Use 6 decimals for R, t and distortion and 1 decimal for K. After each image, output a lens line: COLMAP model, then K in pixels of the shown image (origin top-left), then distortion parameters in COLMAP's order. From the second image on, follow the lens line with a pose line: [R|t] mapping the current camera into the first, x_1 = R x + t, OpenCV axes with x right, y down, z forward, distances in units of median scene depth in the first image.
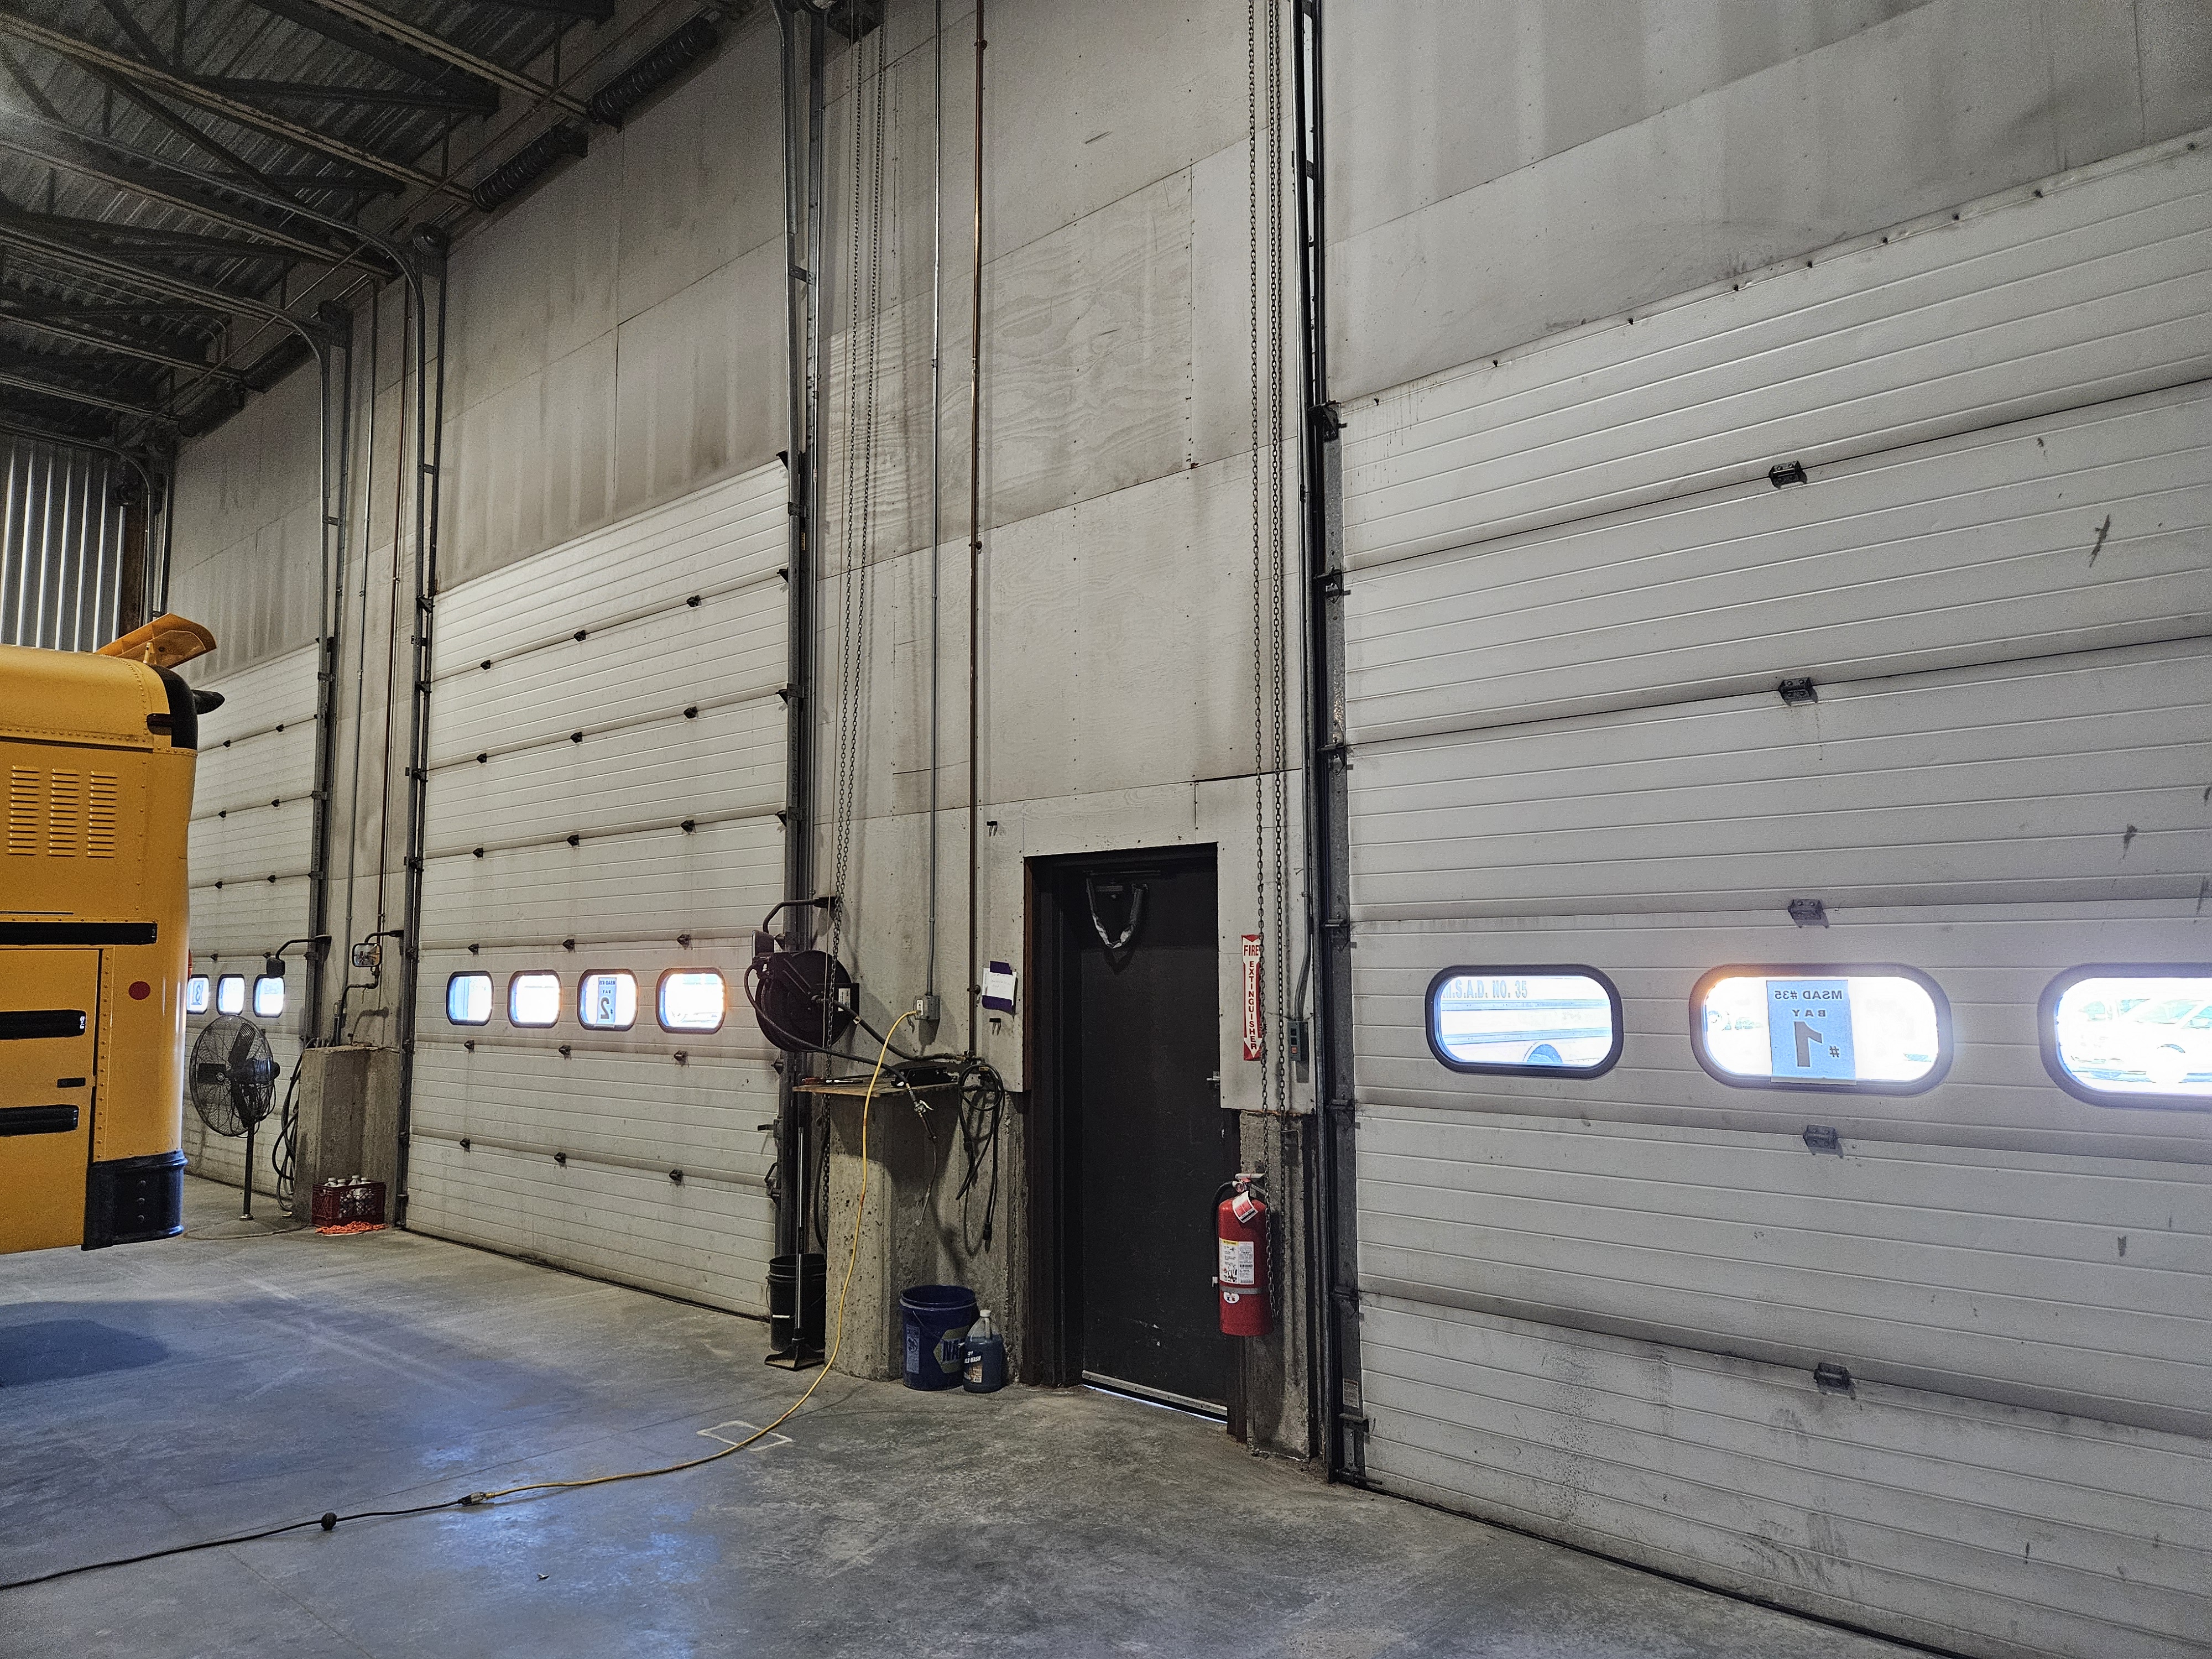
lens RADIAL K [[1474.8, 0, 1114.2], [0, 1474.8, 822.2], [0, 0, 1]] dist [0.071852, -0.048926]
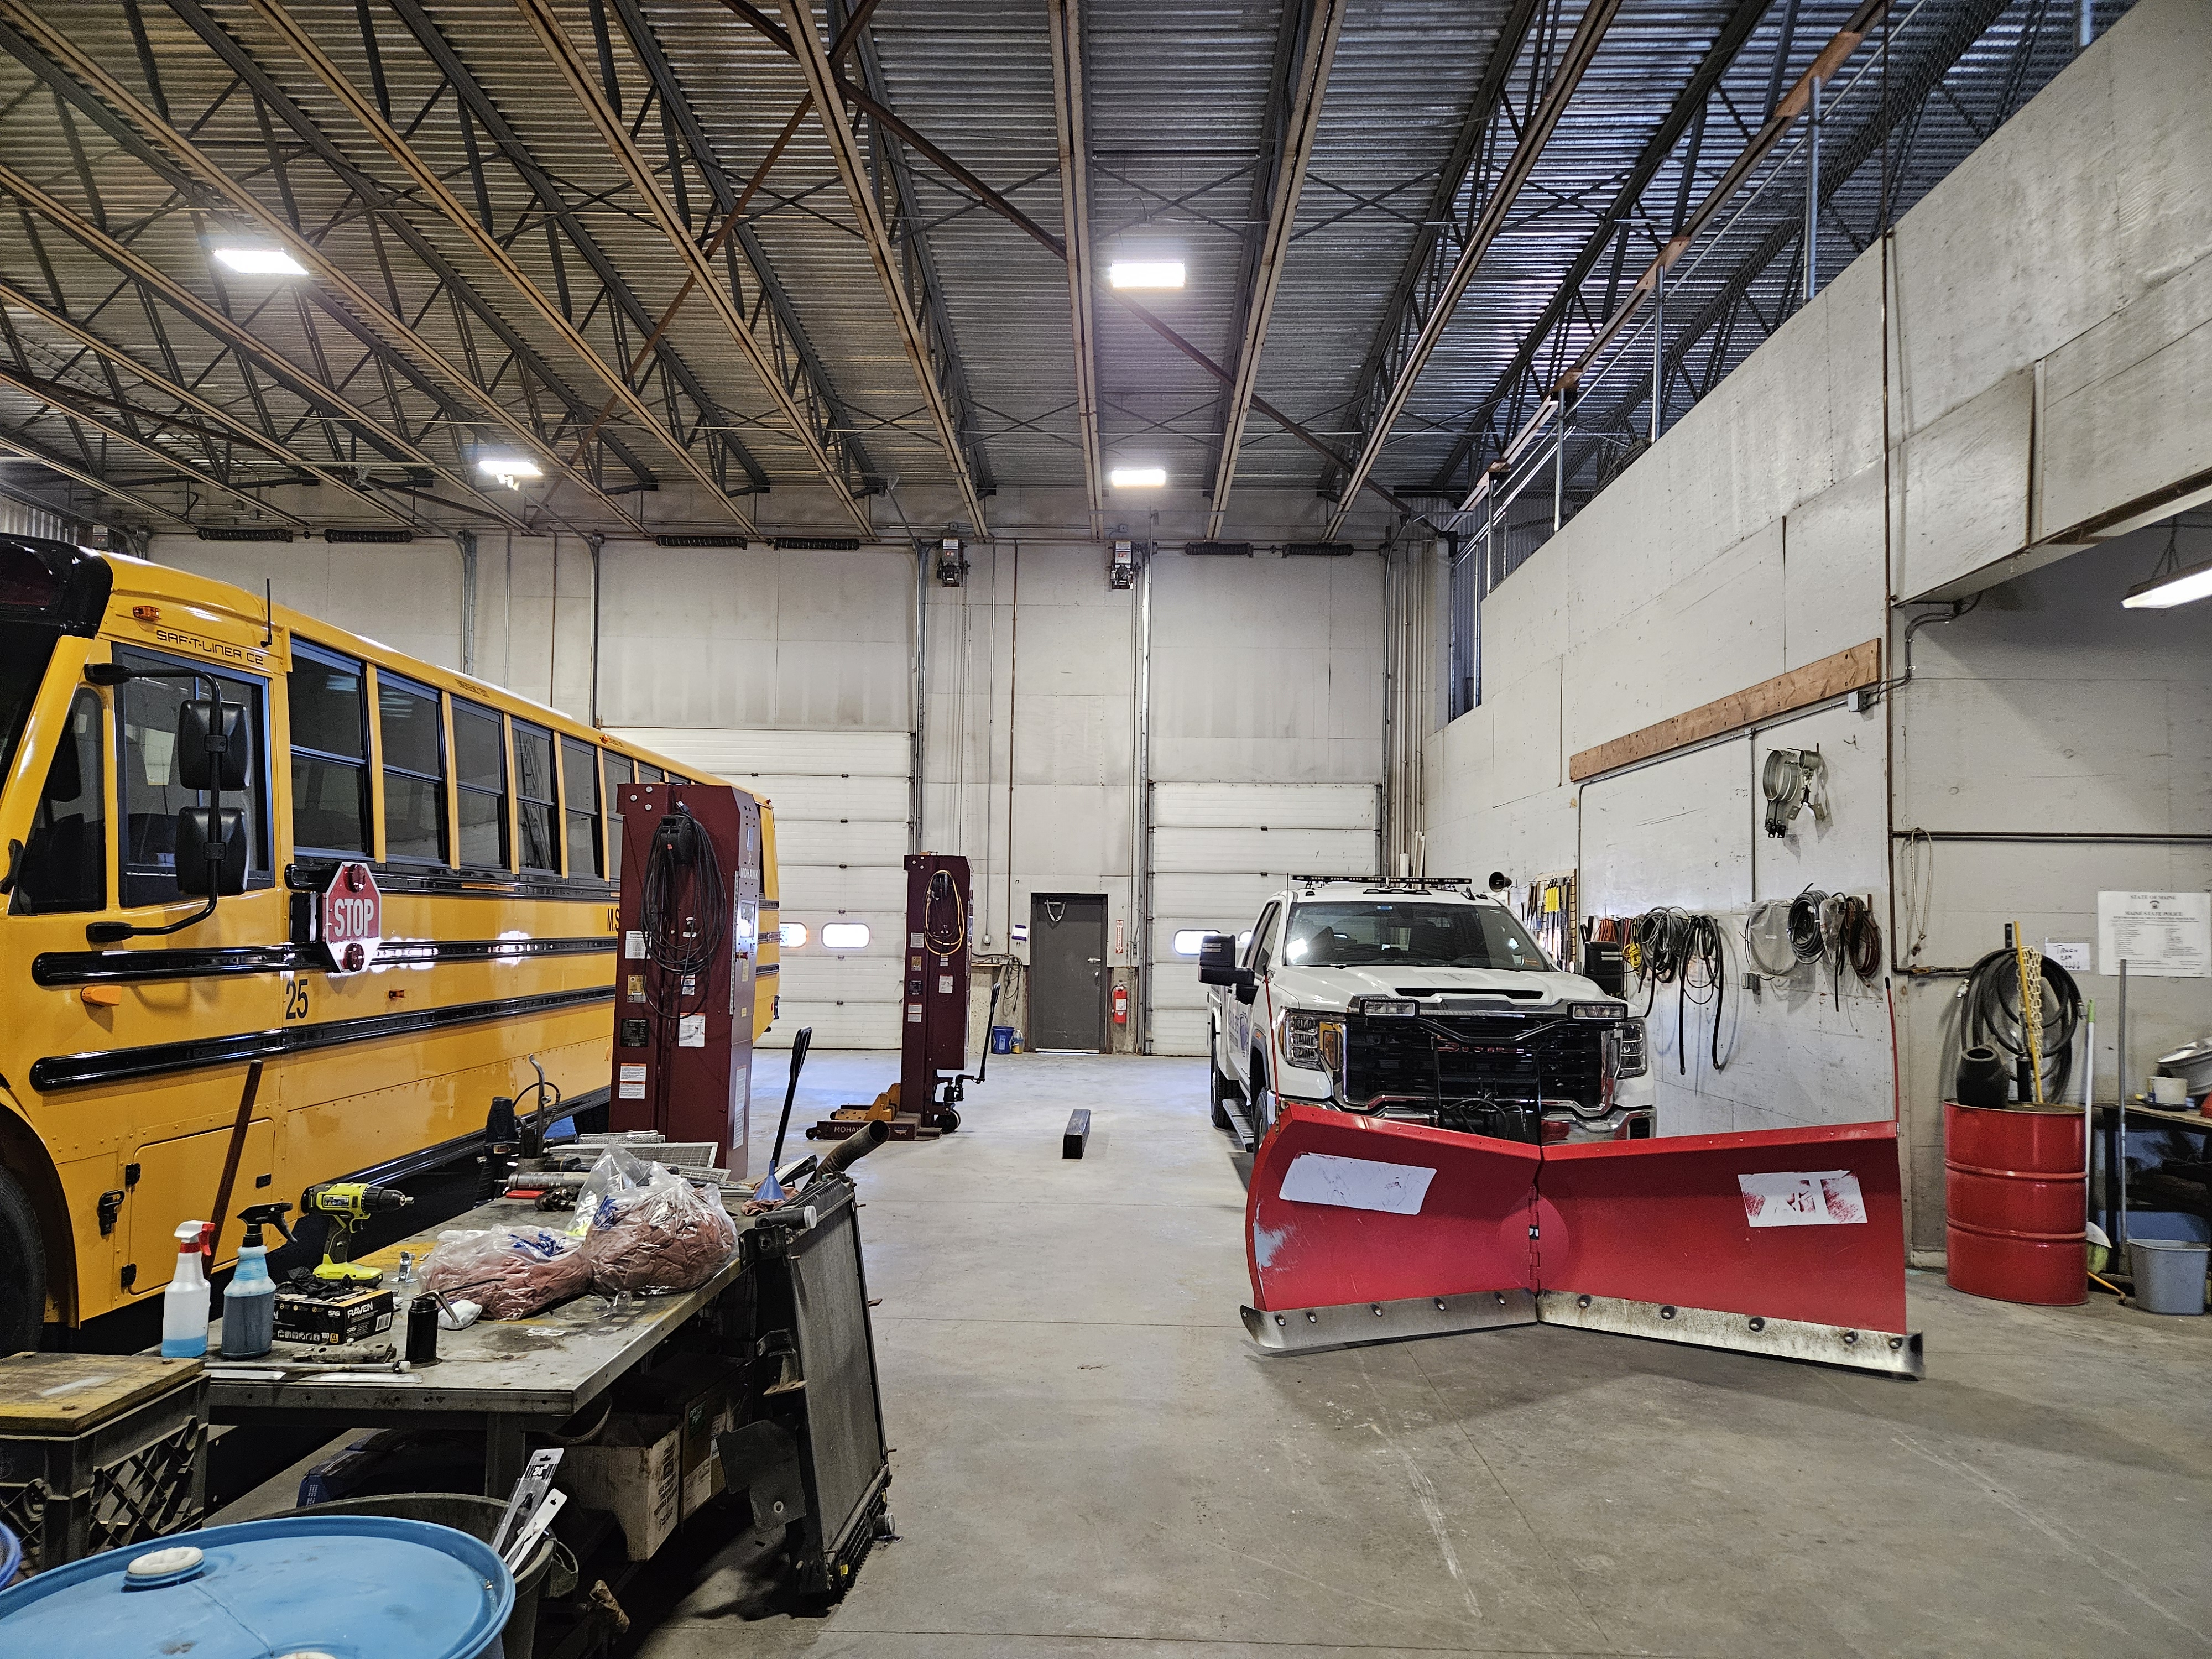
lens RADIAL K [[1474.8, 0, 1113.3], [0, 1474.8, 839.6], [0, 0, 1]] dist [0.071852, -0.048926]
pose [[0.758000, 0.048304, 0.650463, -2.087032], [-0.083824, 0.996199, 0.023704, -0.187573], [-0.646845, -0.072492, 0.759168, -1.591061]]
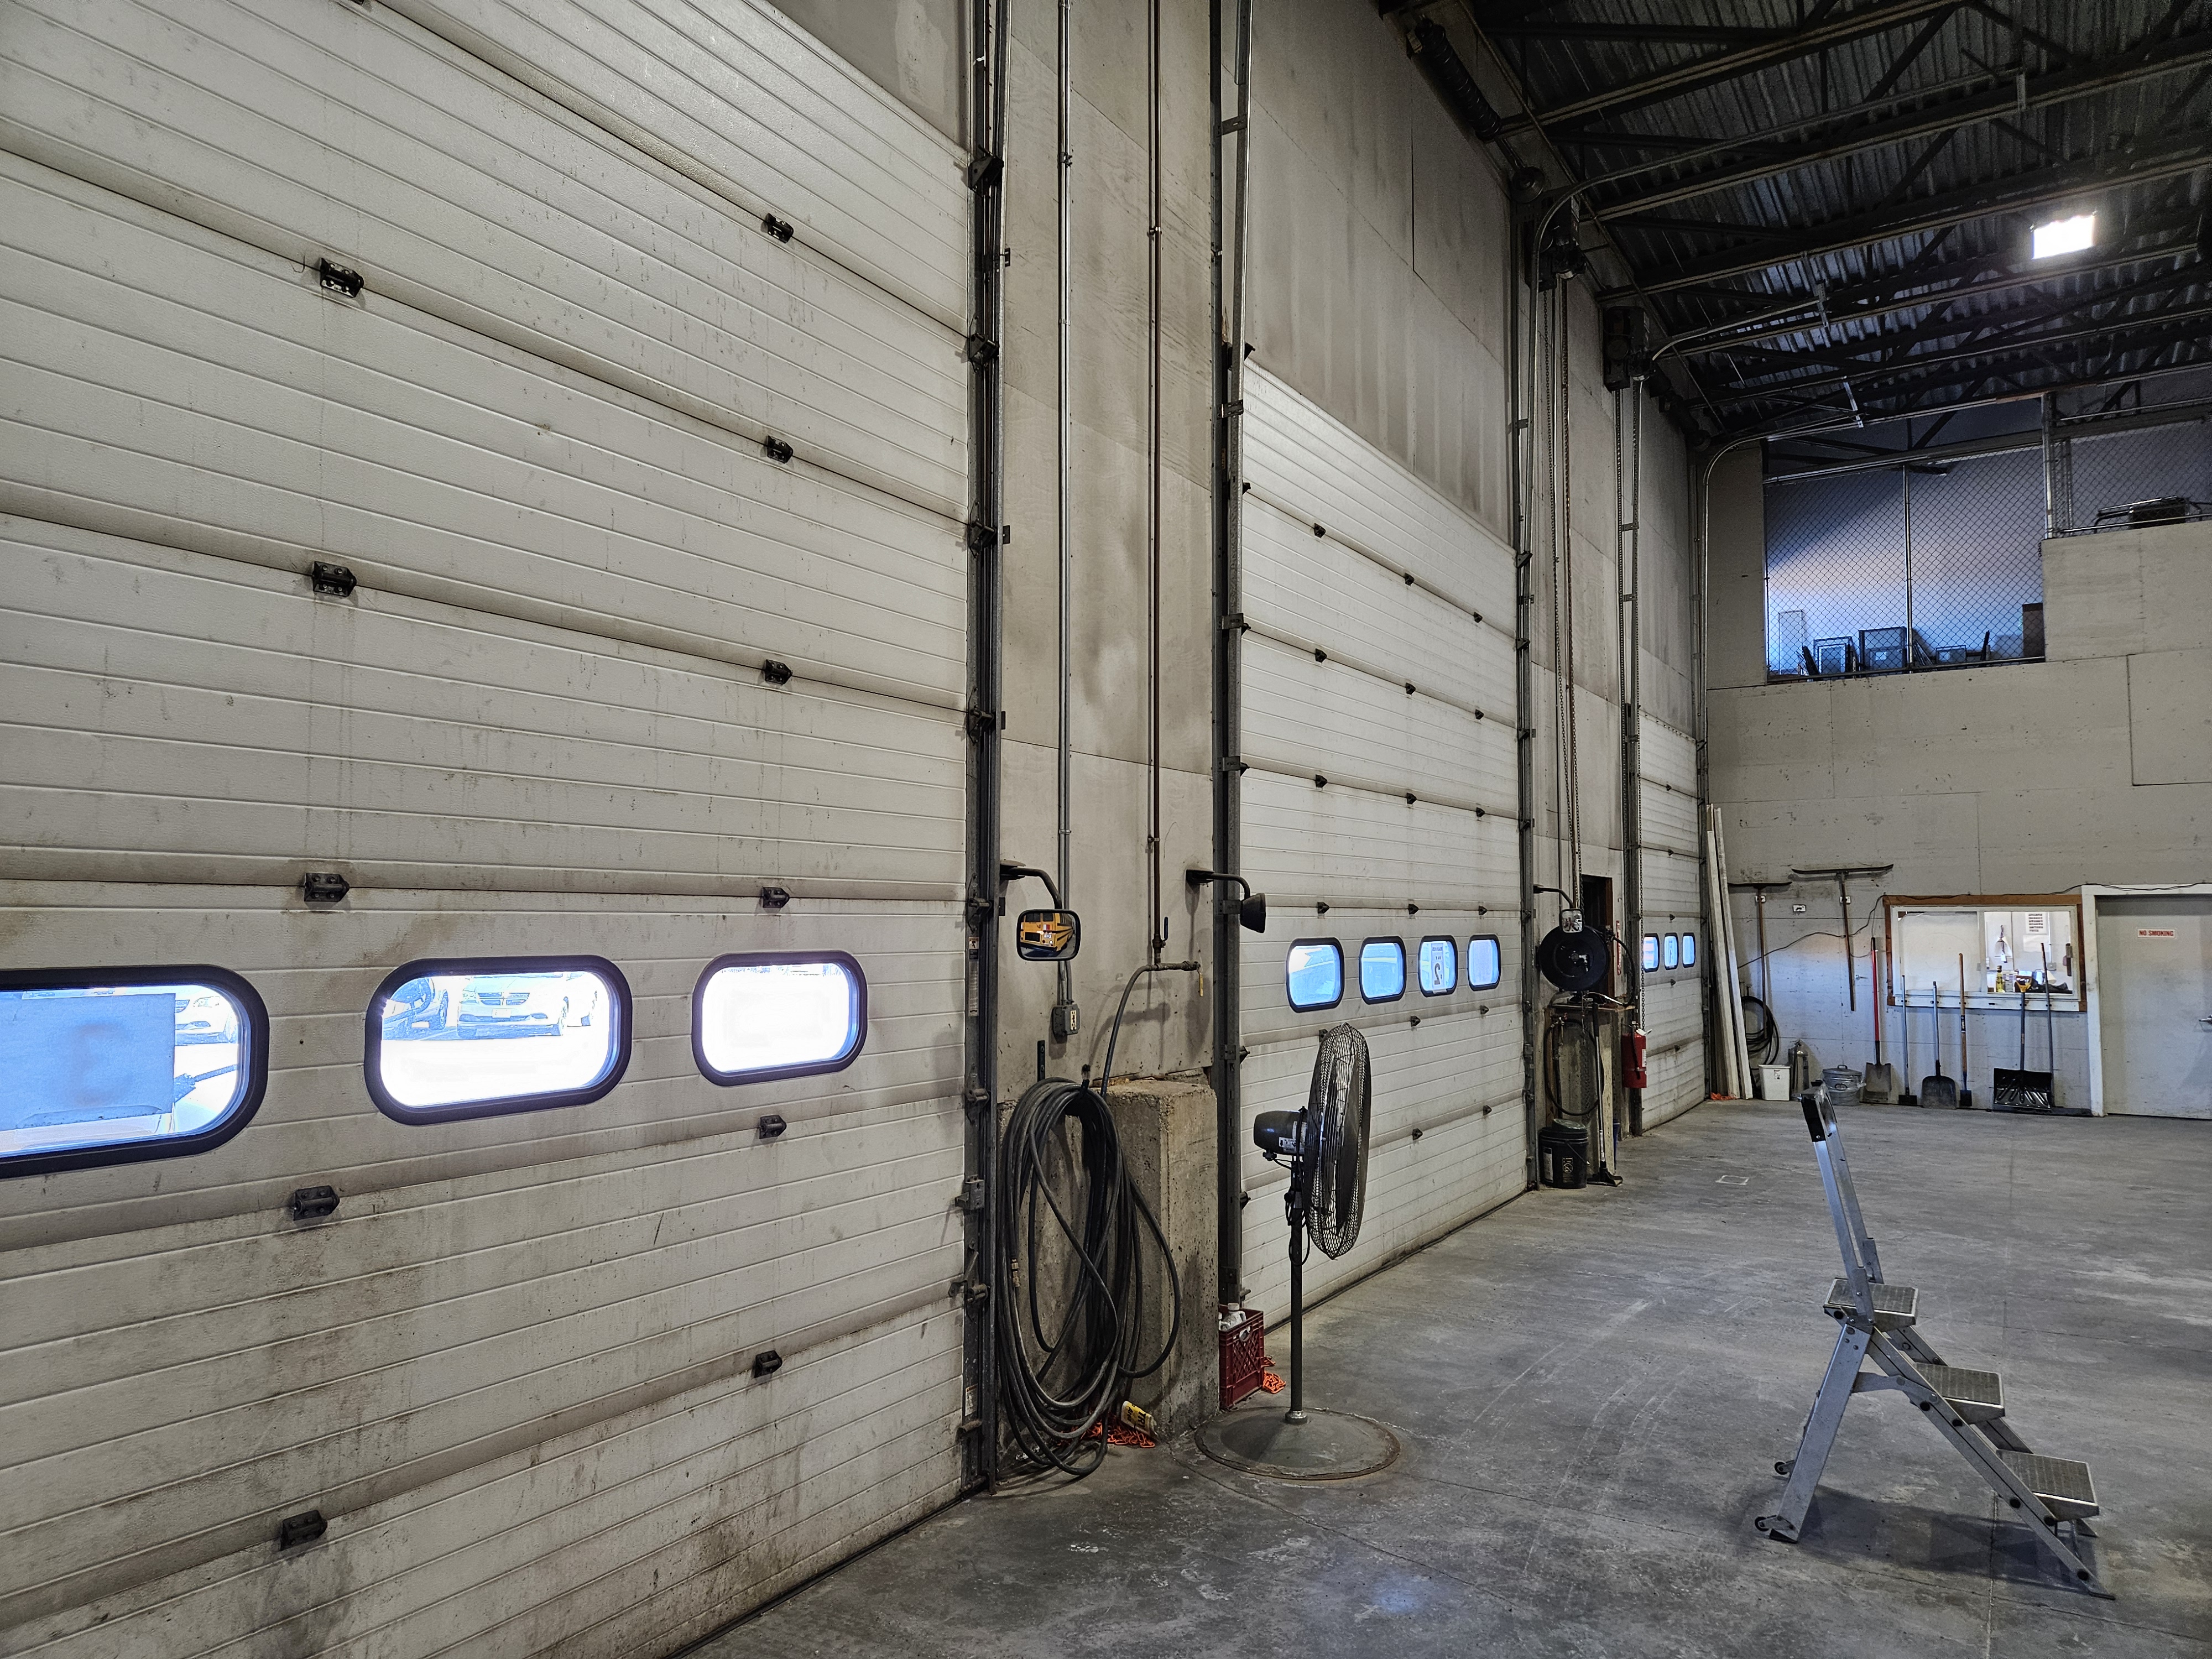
lens RADIAL K [[1474.8, 0, 1104.5], [0, 1474.8, 829.0], [0, 0, 1]] dist [0.071852, -0.048926]
pose [[-0.186752, 0.066626, 0.980145, -1.814840], [-0.097850, 0.991475, -0.086040, 0.190377], [-0.977522, -0.111975, -0.178641, 1.979691]]
